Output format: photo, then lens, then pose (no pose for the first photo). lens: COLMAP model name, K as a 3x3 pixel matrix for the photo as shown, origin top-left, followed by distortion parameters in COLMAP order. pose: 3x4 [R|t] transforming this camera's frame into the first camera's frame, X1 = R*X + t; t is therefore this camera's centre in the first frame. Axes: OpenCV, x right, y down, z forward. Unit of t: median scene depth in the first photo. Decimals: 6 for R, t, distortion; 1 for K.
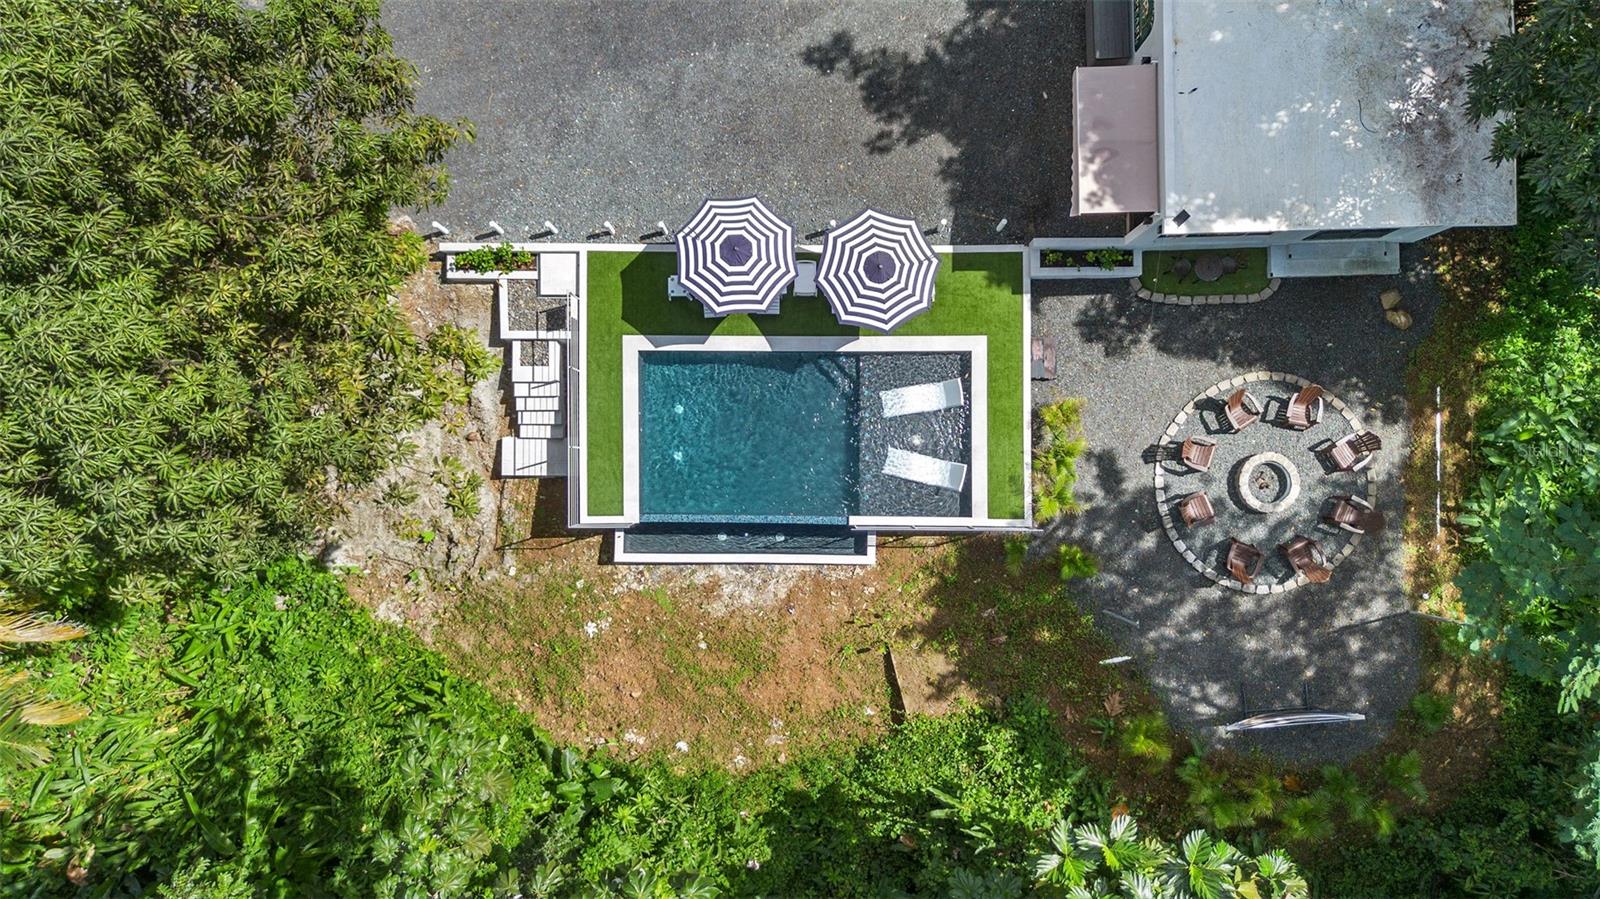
lens RADIAL K [[1138.2, 0, 799.5], [0, 1138.2, 444.8], [0, 0, 1]] dist [0.050994, -0.040583]
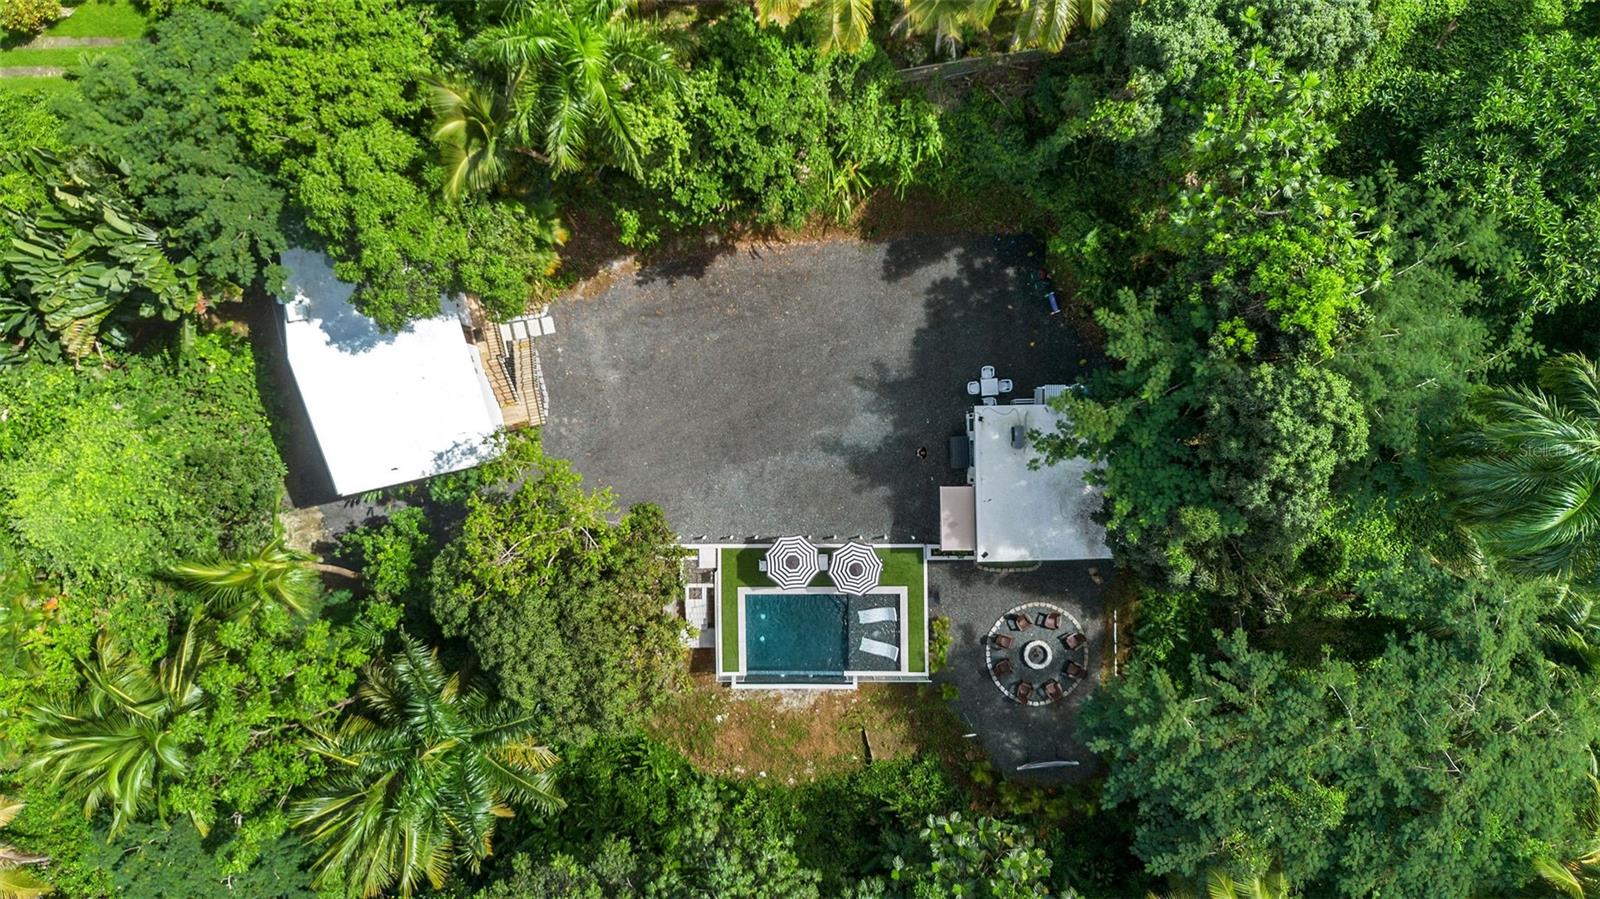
lens RADIAL K [[1077.3, 0, 808.9], [0, 1077.3, 449.9], [0, 0, 1]] dist [0.032852, -0.000796]
pose [[0.999965, -0.006652, 0.005078, -0.030072], [0.006536, 0.999723, 0.022596, -0.399373], [-0.005227, -0.022562, 0.999732, -1.021162]]
